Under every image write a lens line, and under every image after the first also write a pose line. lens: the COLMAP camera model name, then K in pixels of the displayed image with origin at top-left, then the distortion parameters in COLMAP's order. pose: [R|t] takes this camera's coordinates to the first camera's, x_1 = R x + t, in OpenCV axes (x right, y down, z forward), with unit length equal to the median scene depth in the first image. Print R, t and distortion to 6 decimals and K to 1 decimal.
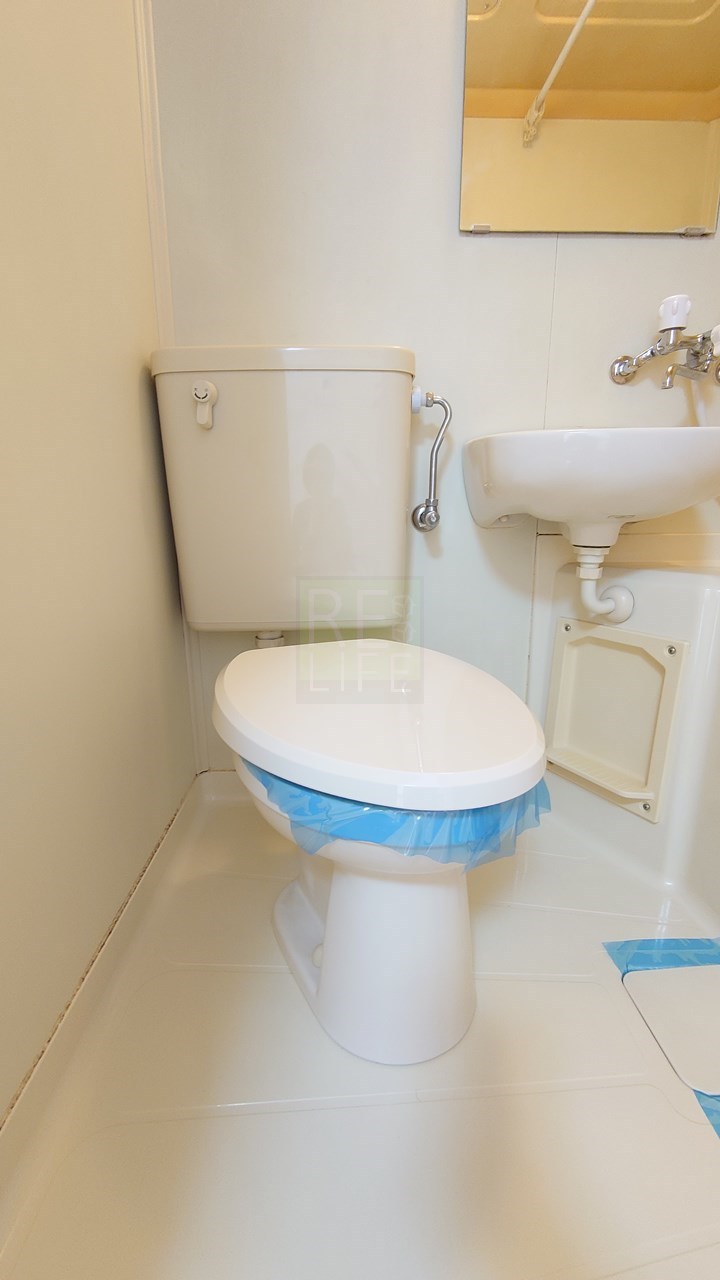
lens RADIAL K [[548.0, 0, 354.9], [0, 548.0, 645.8], [0, 0, 1]] dist [-0.001761, -0.000006]
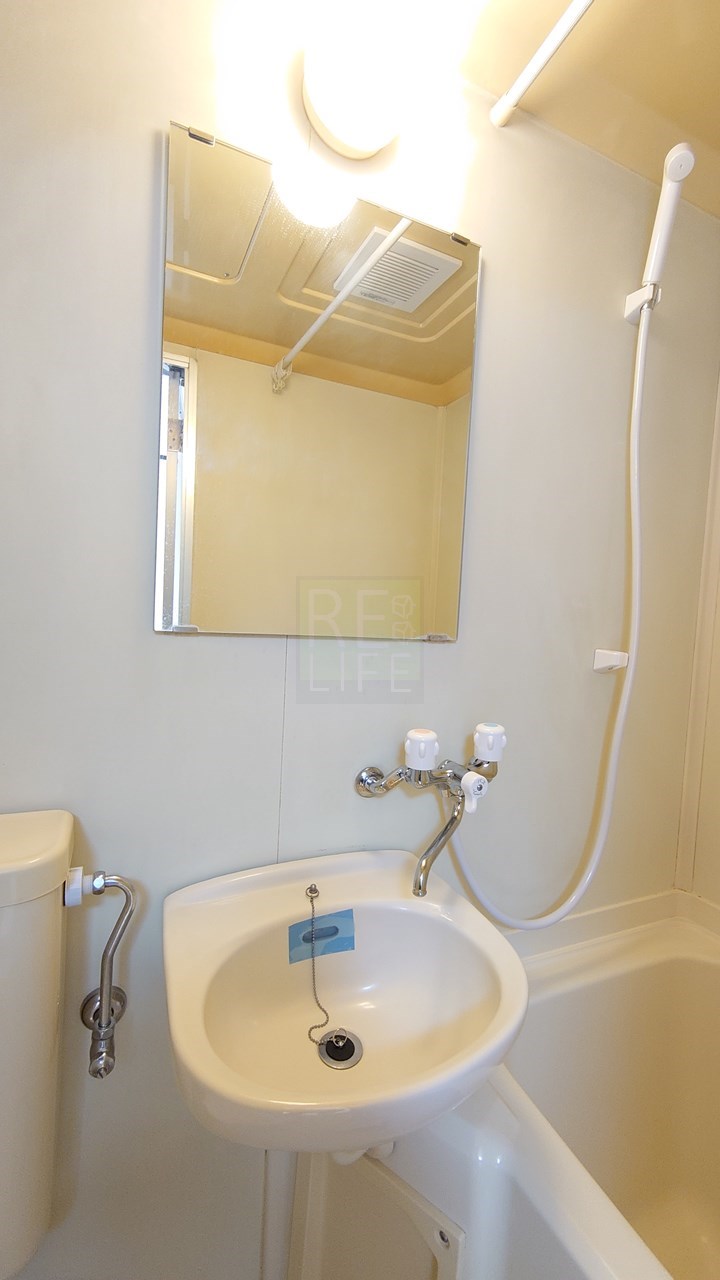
lens RADIAL K [[548.0, 0, 354.9], [0, 548.0, 645.8], [0, 0, 1]] dist [-0.001761, -0.000006]
pose [[0.925016, 0.022123, 0.379283, 0.145041], [0.037503, 0.988111, -0.149100, -0.553905], [-0.378072, 0.152144, 0.913189, 0.215963]]
